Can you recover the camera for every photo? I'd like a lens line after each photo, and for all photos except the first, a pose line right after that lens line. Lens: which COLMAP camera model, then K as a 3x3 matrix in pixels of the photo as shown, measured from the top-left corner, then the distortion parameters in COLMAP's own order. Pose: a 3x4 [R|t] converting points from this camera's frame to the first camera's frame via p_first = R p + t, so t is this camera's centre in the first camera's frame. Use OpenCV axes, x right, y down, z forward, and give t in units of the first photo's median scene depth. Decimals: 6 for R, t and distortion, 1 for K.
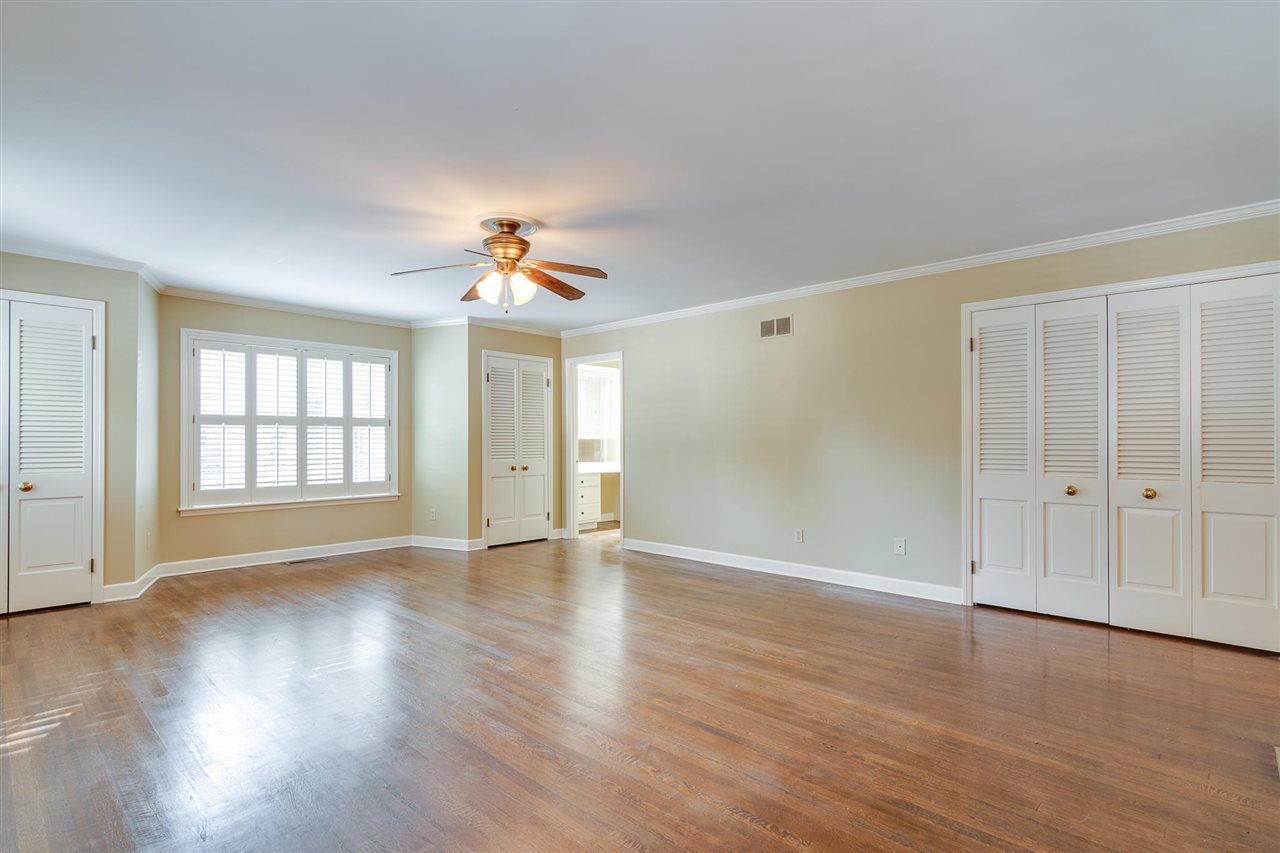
lens RADIAL K [[631.0, 0, 634.7], [0, 631.0, 435.0], [0, 0, 1]] dist [0.000691, 0.000178]
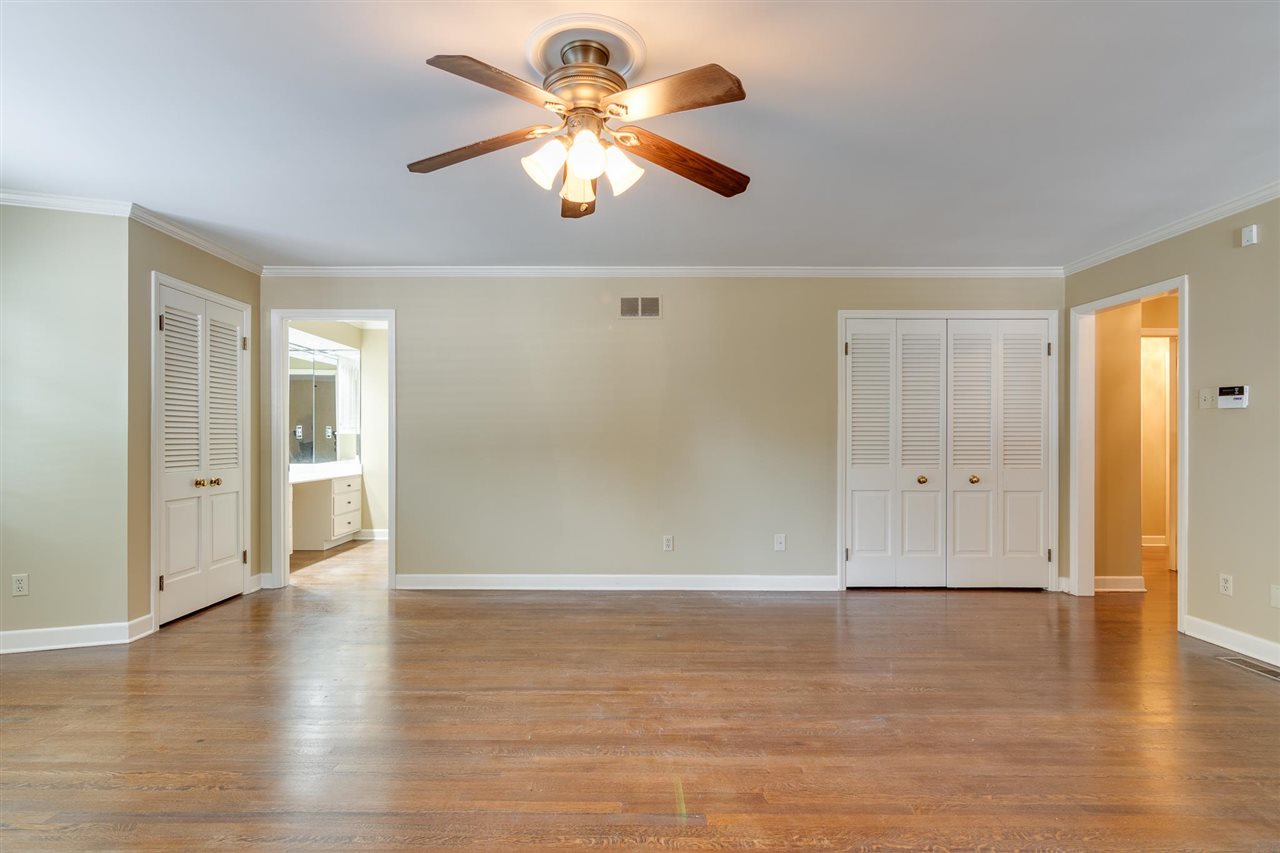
lens RADIAL K [[625.5, 0, 610.5], [0, 625.5, 428.7], [0, 0, 1]] dist [0.001029, 0.000816]
pose [[0.726414, 0.010936, 0.687170, -0.384050], [-0.008447, 0.999940, -0.006984, 0.003896], [-0.687205, -0.000732, 0.726463, 0.385866]]
